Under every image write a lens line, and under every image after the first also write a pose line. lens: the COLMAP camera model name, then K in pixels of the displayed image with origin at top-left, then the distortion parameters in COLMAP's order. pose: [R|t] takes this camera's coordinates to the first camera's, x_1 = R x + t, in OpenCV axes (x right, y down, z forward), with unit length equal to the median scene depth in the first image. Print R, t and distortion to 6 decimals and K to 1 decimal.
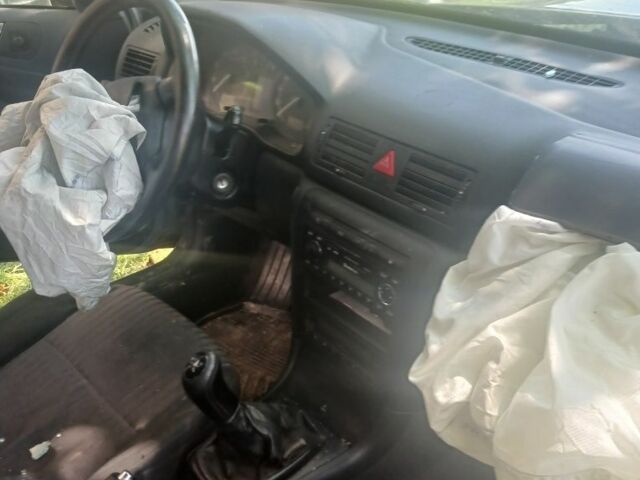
lens RADIAL K [[681.3, 0, 320.0], [0, 681.3, 240.0], [0, 0, 1]] dist [0.211325, -0.608314]
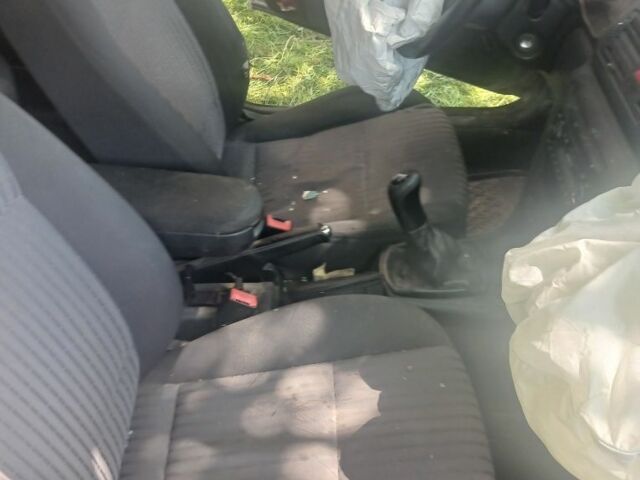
lens RADIAL K [[688.9, 0, 320.0], [0, 688.9, 240.0], [0, 0, 1]] dist [0.013386, -0.008294]
pose [[0.737932, 0.471321, -0.483025, 0.347045], [-0.354943, 0.879787, 0.316212, -0.049977], [0.573997, -0.061897, 0.816515, -0.071573]]
